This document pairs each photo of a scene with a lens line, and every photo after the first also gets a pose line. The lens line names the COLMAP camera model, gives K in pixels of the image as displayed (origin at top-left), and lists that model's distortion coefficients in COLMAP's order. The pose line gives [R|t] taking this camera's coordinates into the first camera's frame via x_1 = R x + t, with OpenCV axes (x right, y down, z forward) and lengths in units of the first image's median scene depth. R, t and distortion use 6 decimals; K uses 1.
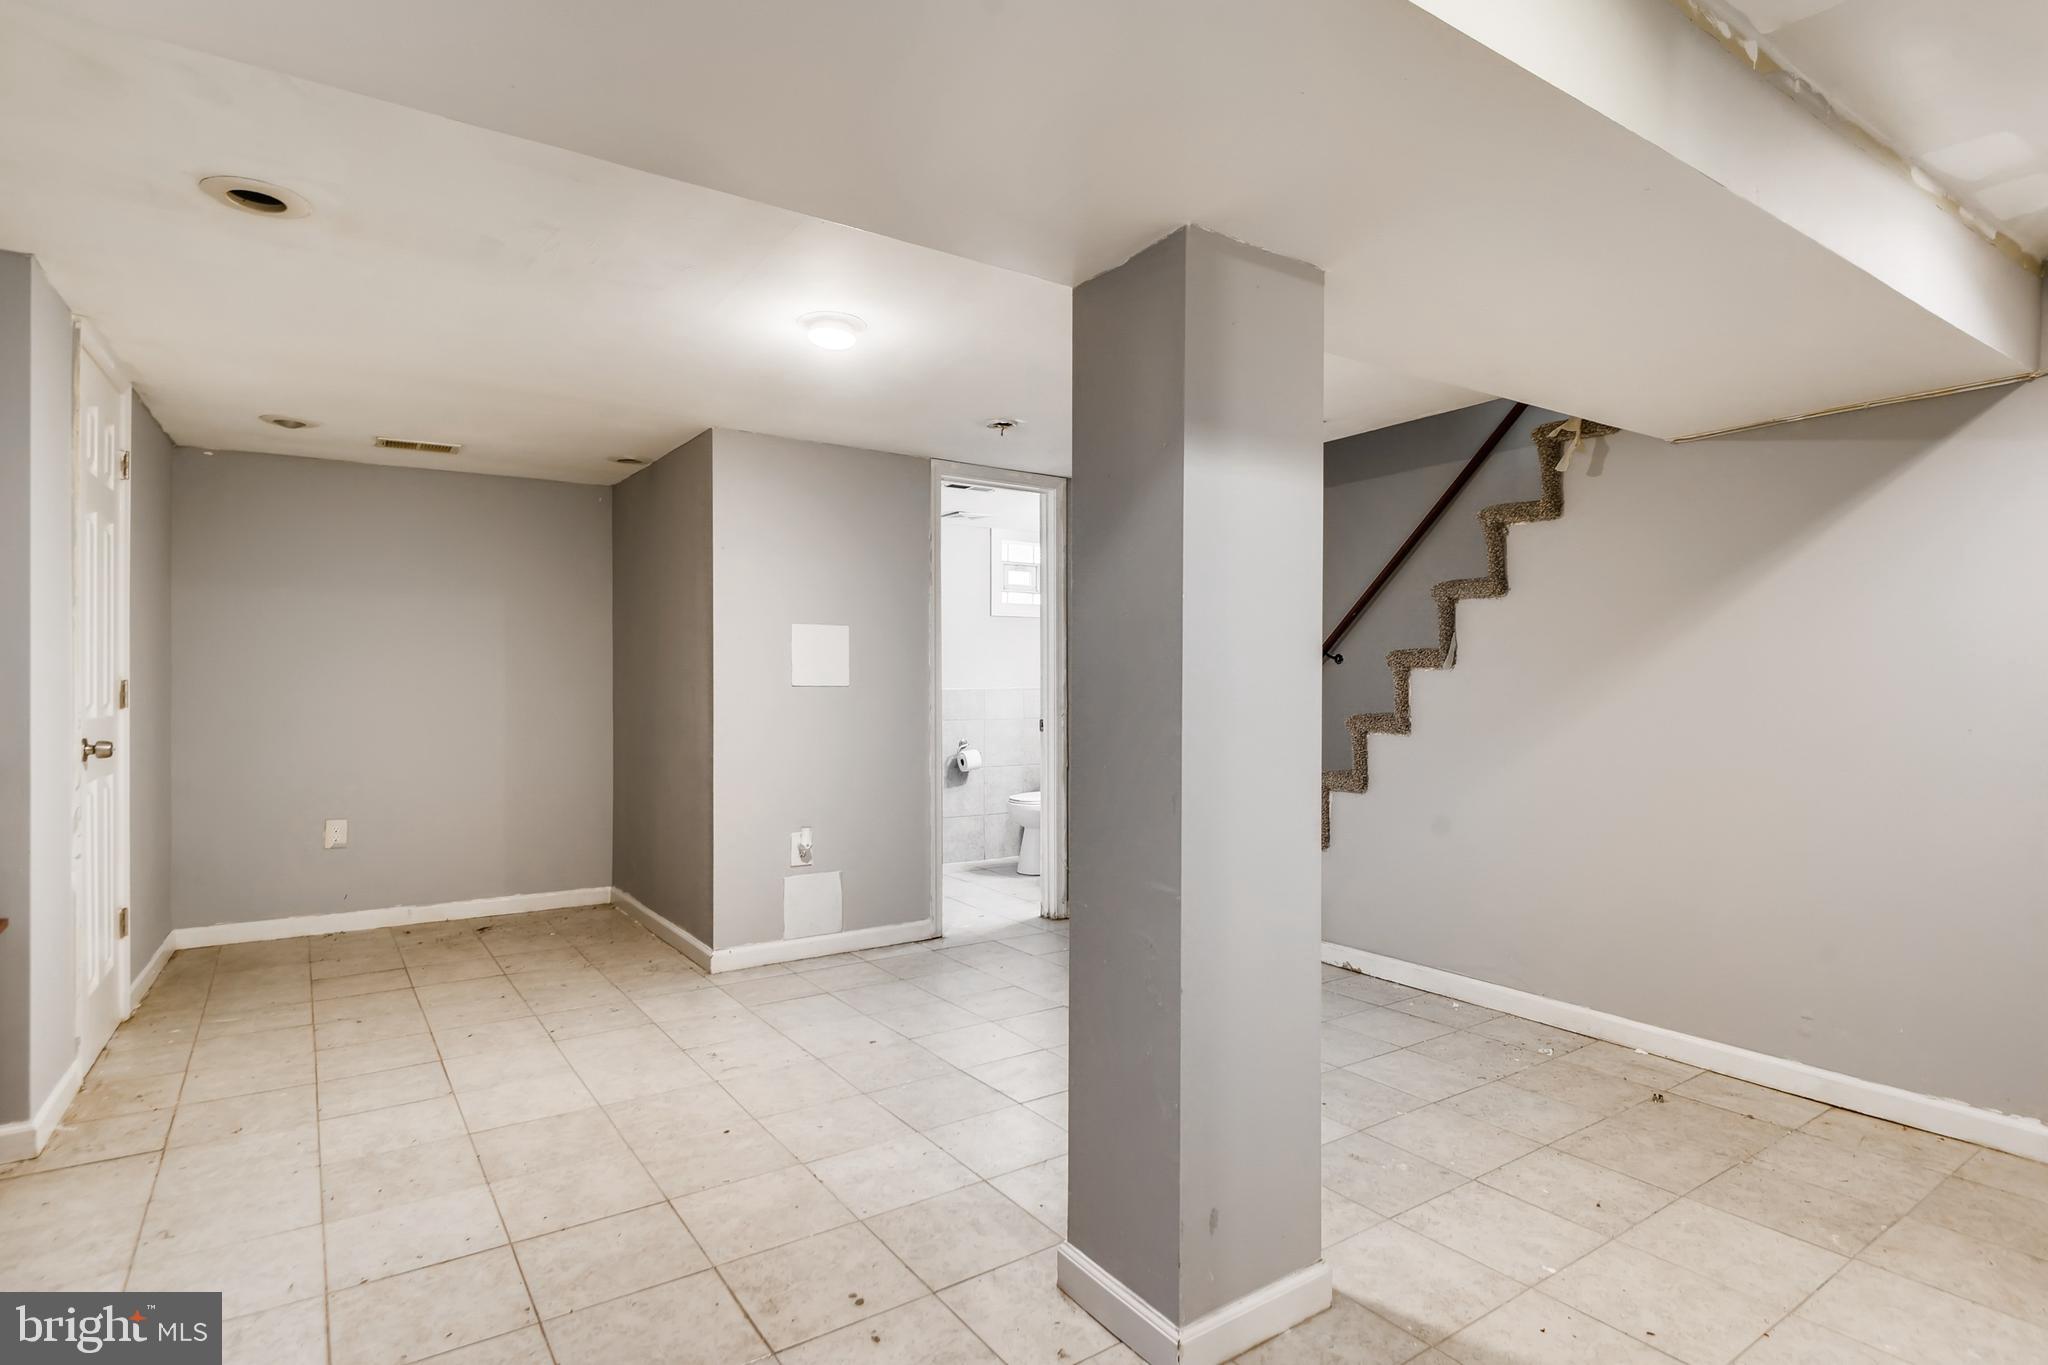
lens RADIAL K [[1047.8, 0, 1031.5], [0, 1047.8, 691.0], [0, 0, 1]] dist [0.004454, -0.002257]
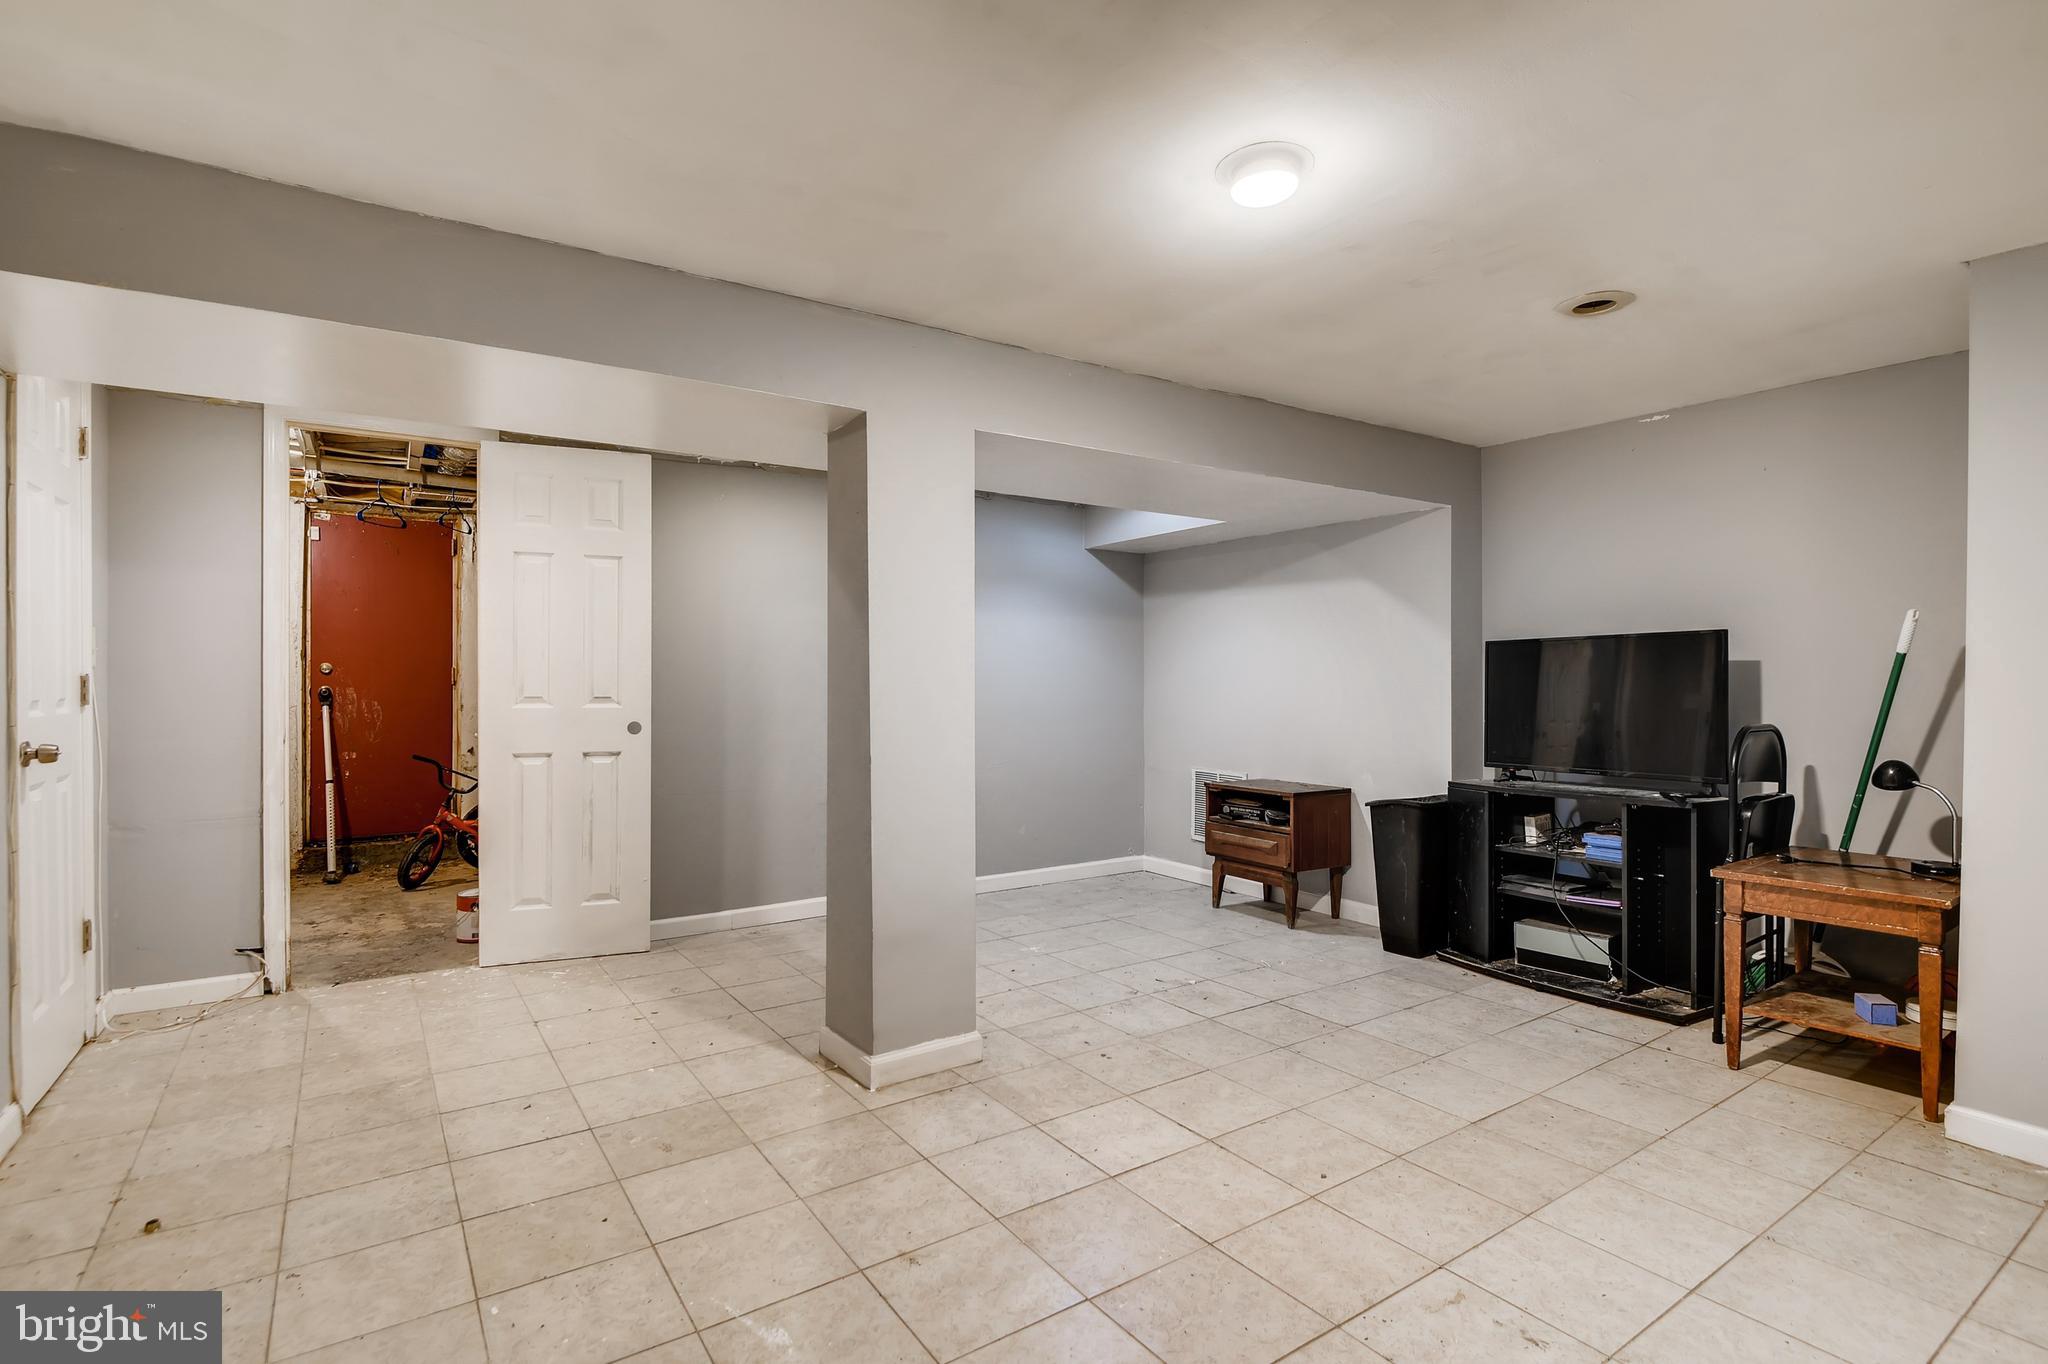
lens RADIAL K [[984.7, 0, 1021.6], [0, 984.7, 674.4], [0, 0, 1]] dist [0.011890, -0.010980]
pose [[-0.999837, -0.002641, 0.017856, -0.033615], [-0.002576, 0.999990, 0.003665, -0.011505], [-0.017866, 0.003618, -0.999834, 1.400409]]
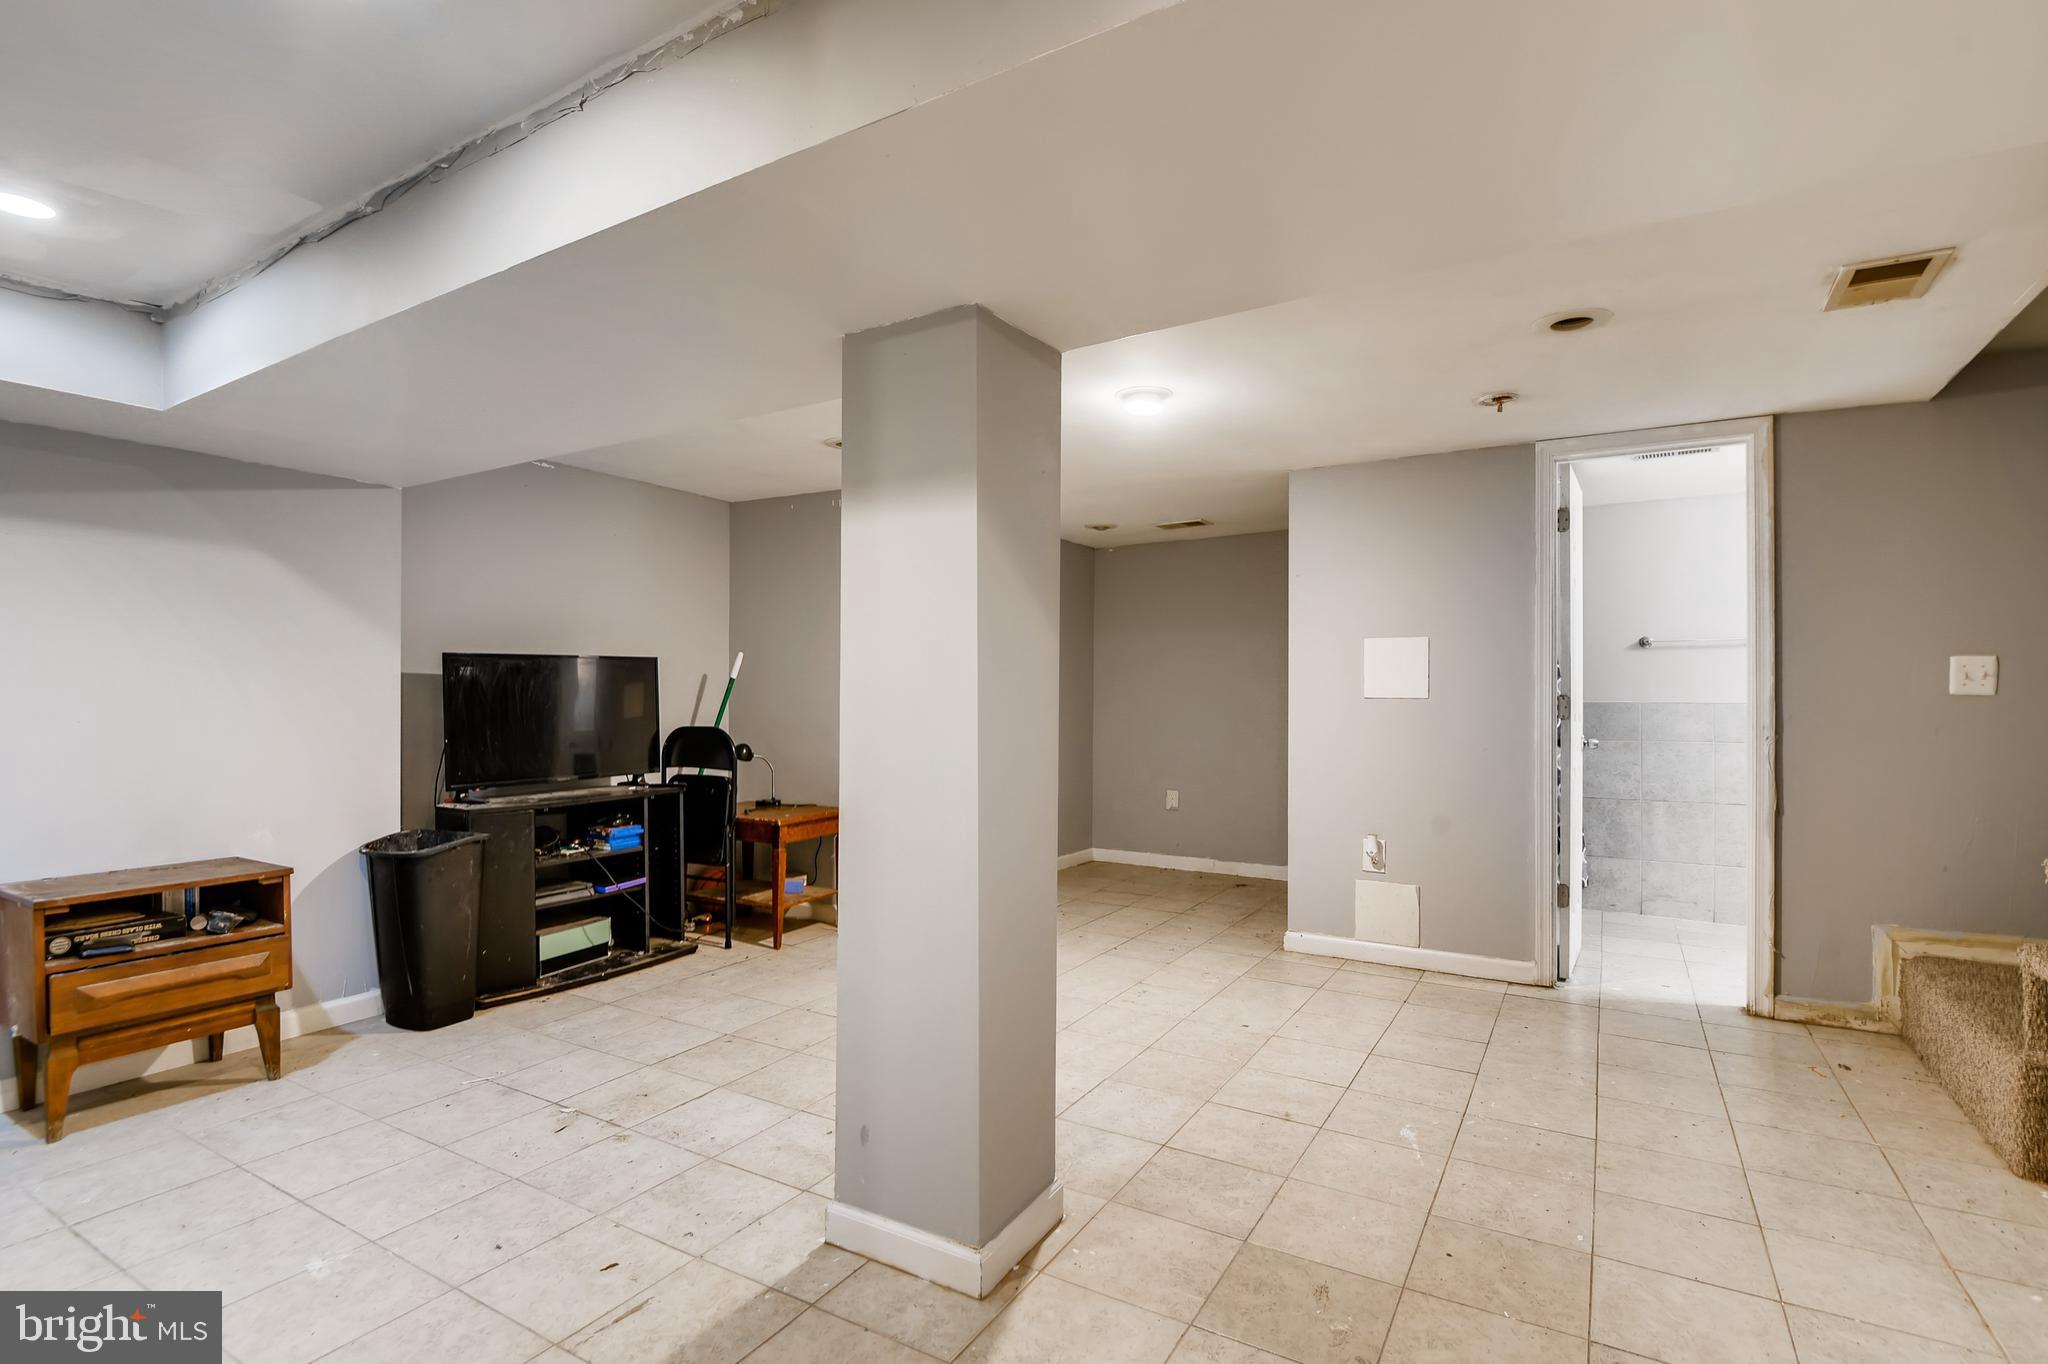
lens RADIAL K [[984.7, 0, 1017.2], [0, 984.7, 687.9], [0, 0, 1]] dist [0.011890, -0.010980]
pose [[0.406109, -0.007235, -0.913796, 0.651746], [-0.006911, 0.999916, -0.010988, -0.002327], [0.913798, 0.010777, 0.406025, 0.345859]]
